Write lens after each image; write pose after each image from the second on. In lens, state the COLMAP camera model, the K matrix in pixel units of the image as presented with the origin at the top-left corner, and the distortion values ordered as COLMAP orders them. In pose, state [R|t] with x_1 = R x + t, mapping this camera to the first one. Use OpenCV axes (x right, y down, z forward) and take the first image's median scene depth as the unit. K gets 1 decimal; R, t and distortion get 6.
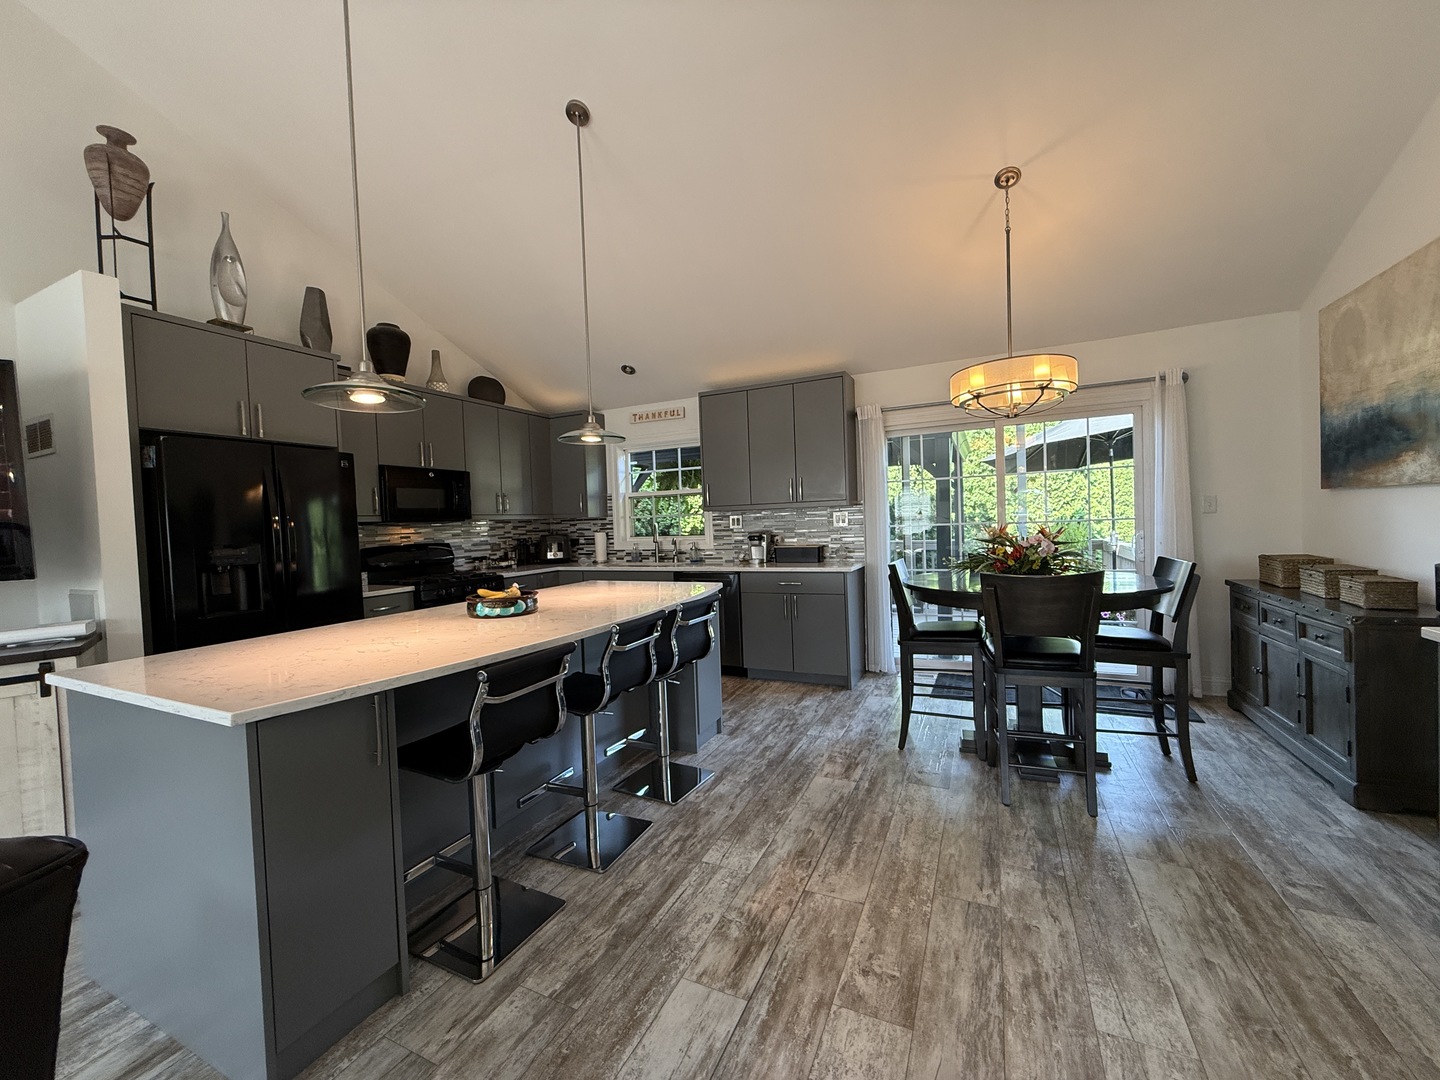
lens RADIAL K [[572.1, 0, 717.6], [0, 572.1, 538.2], [0, 0, 1]] dist [-0.001176, 0.000241]
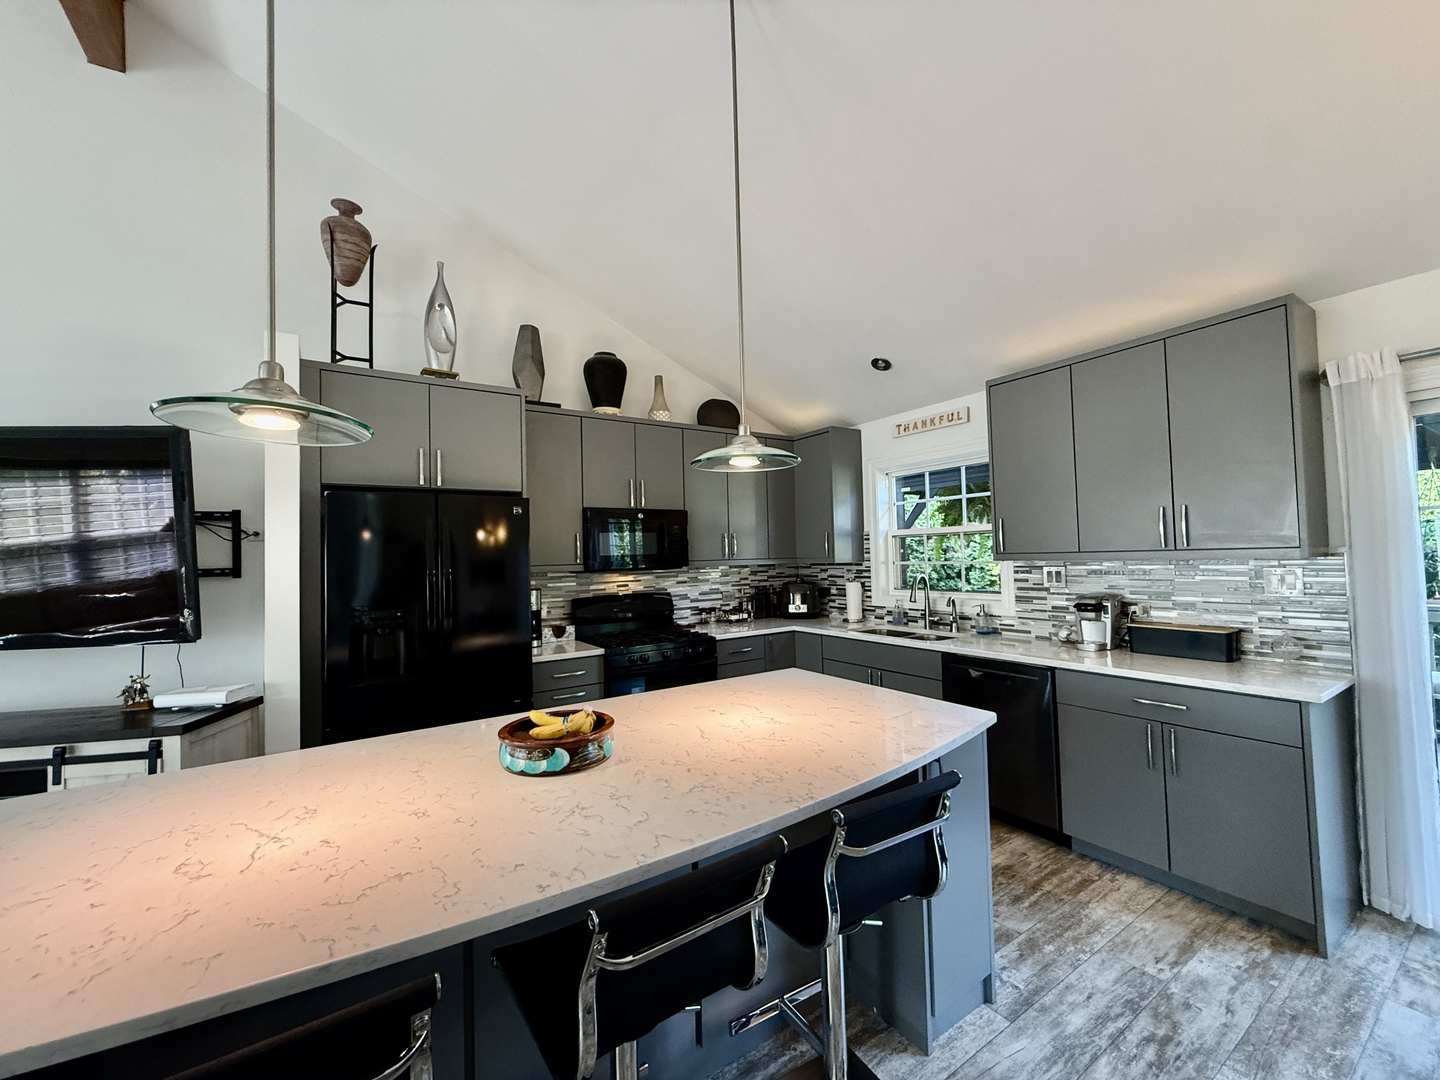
lens RADIAL K [[572.1, 0, 717.6], [0, 572.1, 538.2], [0, 0, 1]] dist [-0.001176, 0.000241]
pose [[0.854682, -0.002016, -0.519148, 0.044141], [-0.020688, 0.999066, -0.037938, -0.041245], [0.518739, 0.043165, 0.853842, 0.280639]]
